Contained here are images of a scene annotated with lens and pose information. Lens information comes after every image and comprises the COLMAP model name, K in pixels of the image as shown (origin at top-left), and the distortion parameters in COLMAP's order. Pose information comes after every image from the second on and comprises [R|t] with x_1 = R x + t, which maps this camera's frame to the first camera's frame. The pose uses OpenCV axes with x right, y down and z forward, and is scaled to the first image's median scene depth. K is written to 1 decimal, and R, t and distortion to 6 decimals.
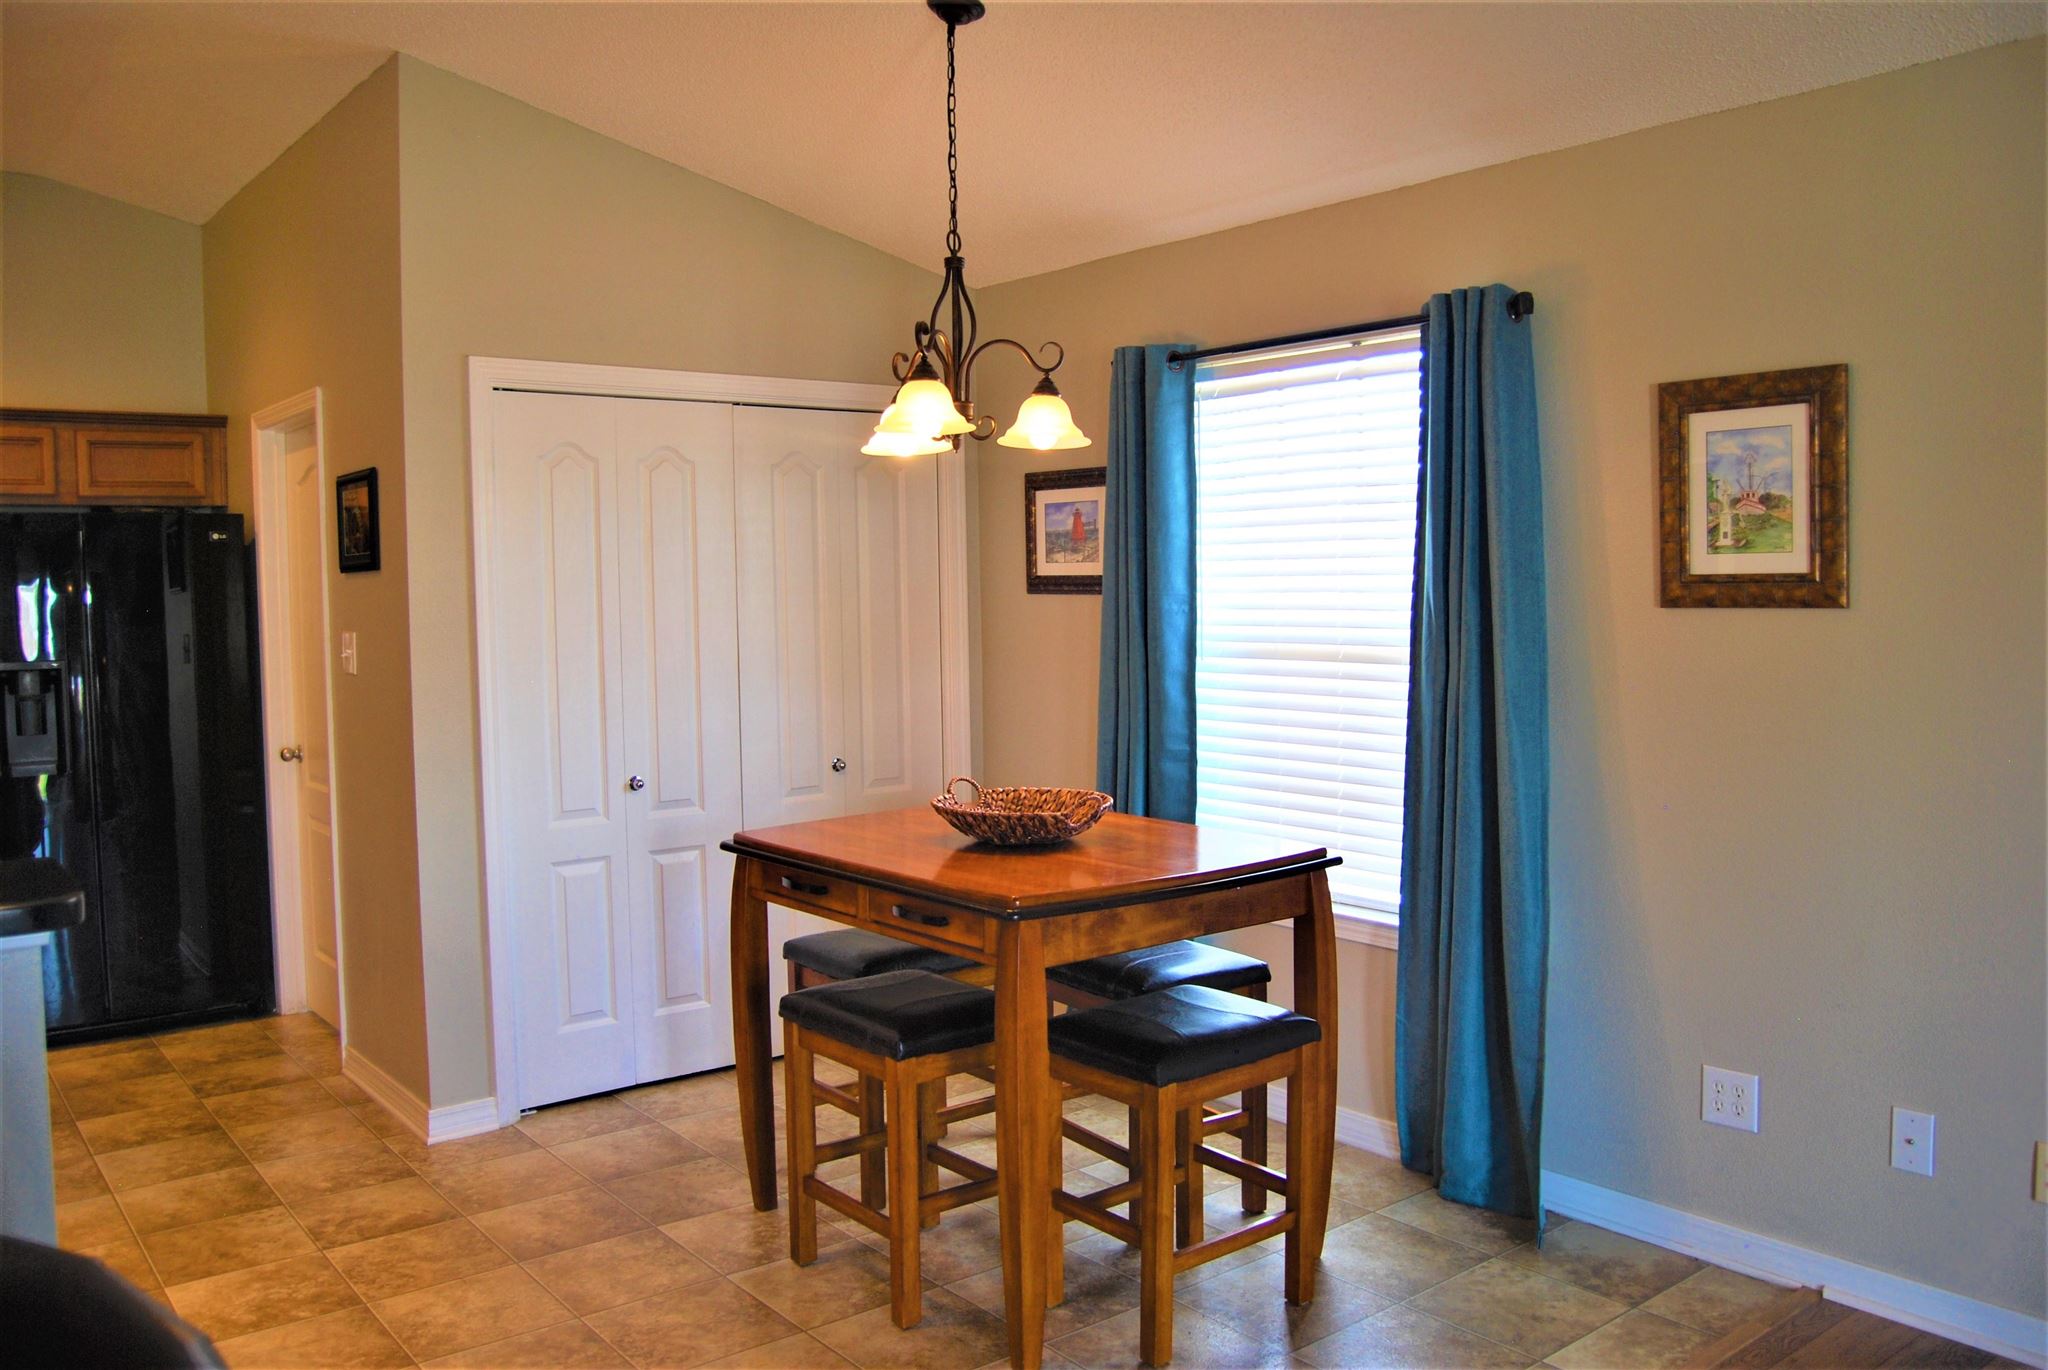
lens RADIAL K [[1618.0, 0, 1024.0], [0, 1618.0, 685.0], [0, 0, 1]] dist [-0.076606, -0.004104]
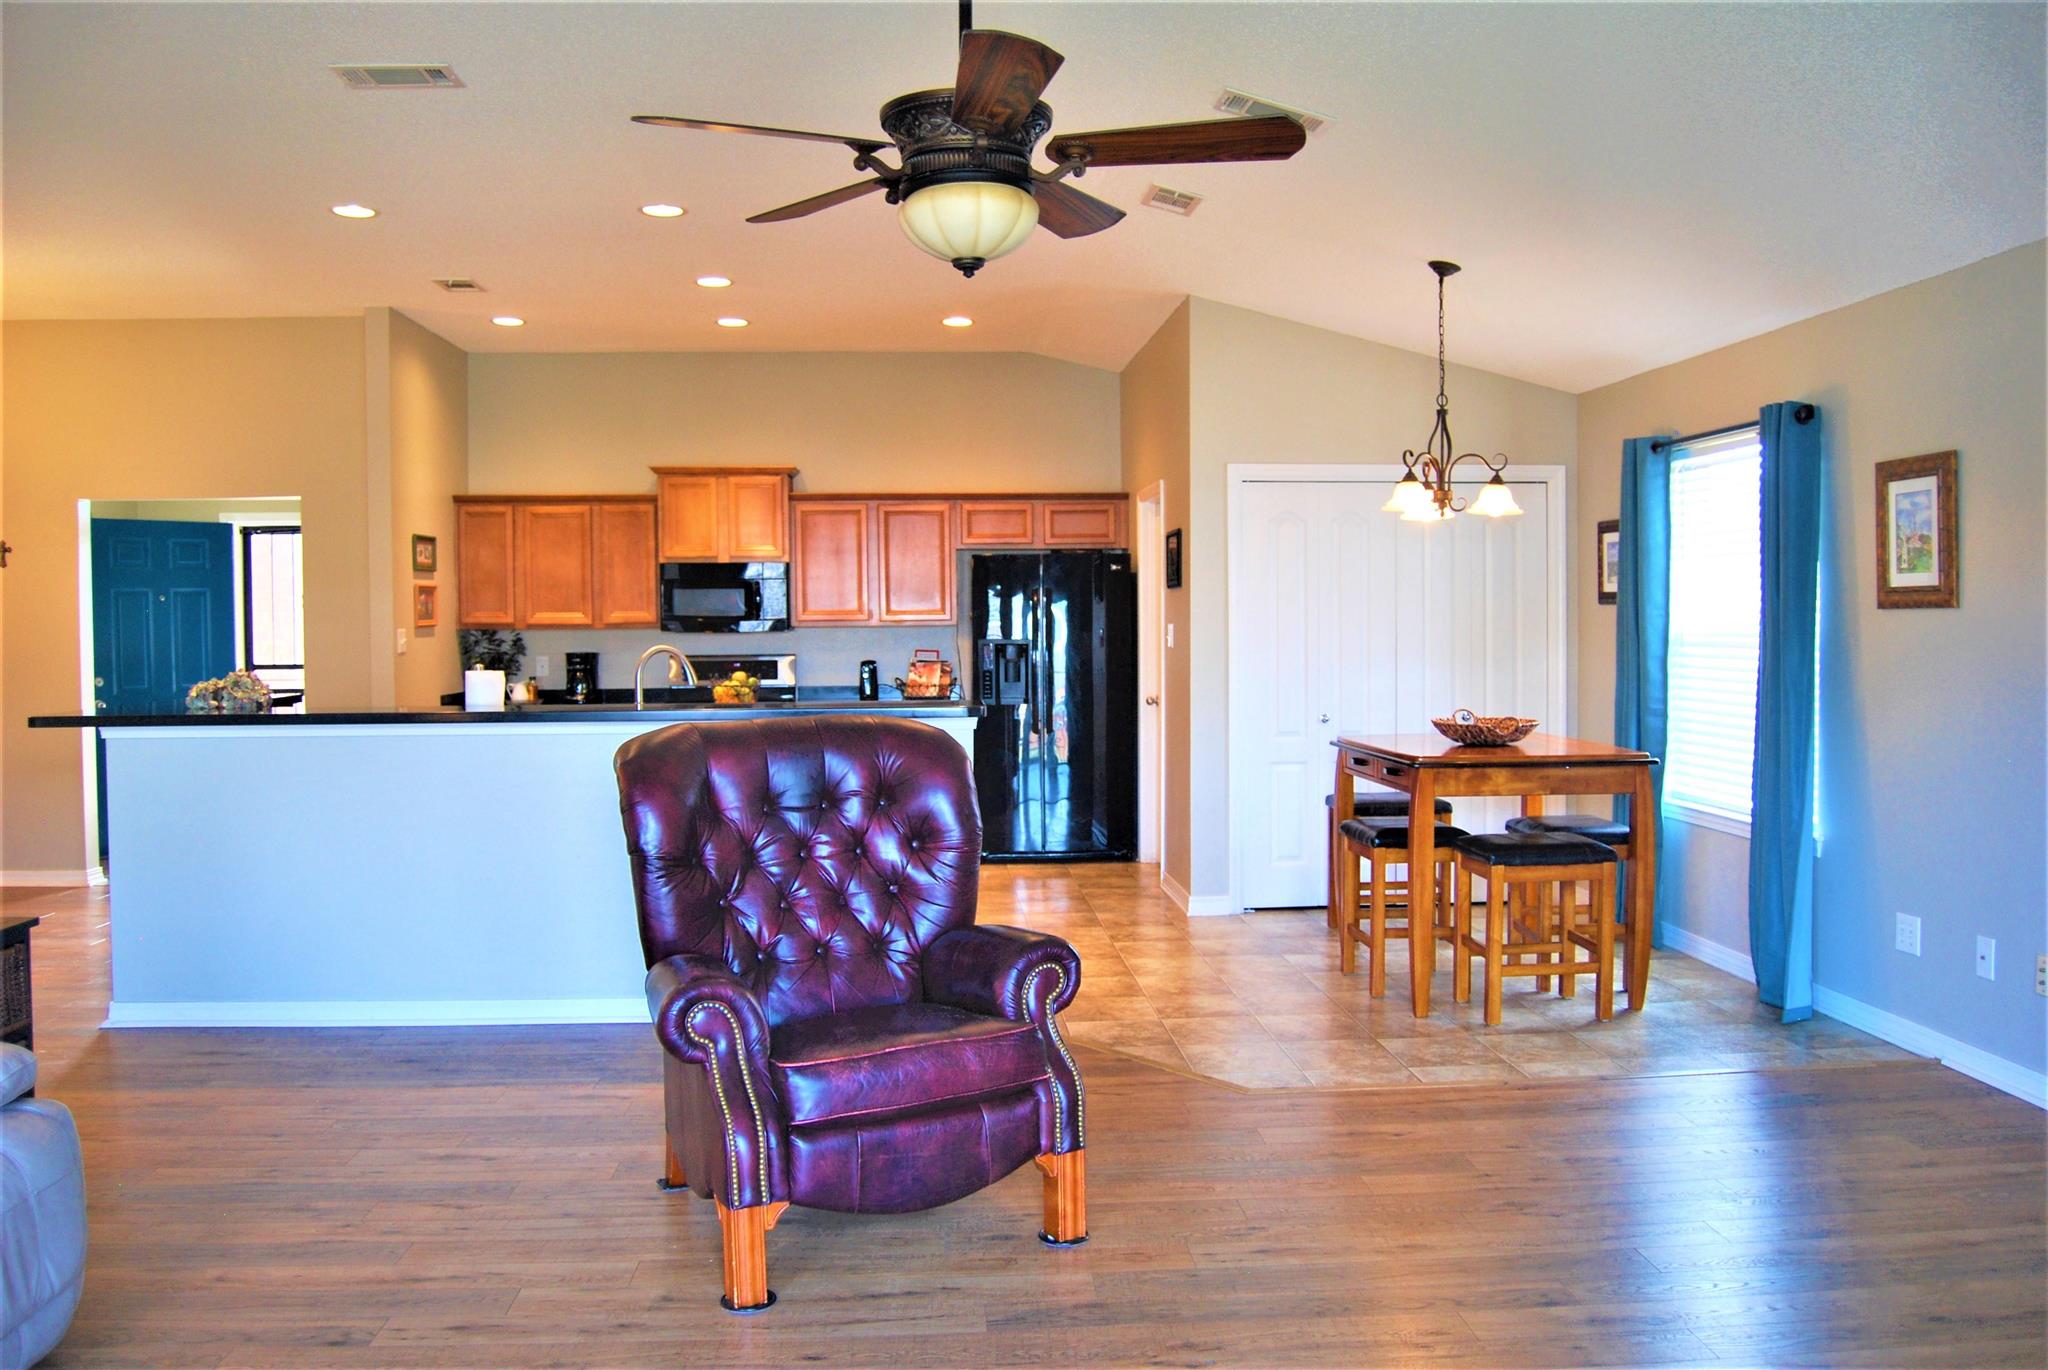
lens RADIAL K [[1618.0, 0, 1024.0], [0, 1618.0, 685.0], [0, 0, 1]] dist [-0.076606, -0.004104]
pose [[0.824600, 0.032060, -0.564807, 0.508971], [-0.042173, 0.999098, -0.004860, 0.057458], [0.564142, 0.027828, 0.825208, -0.615297]]
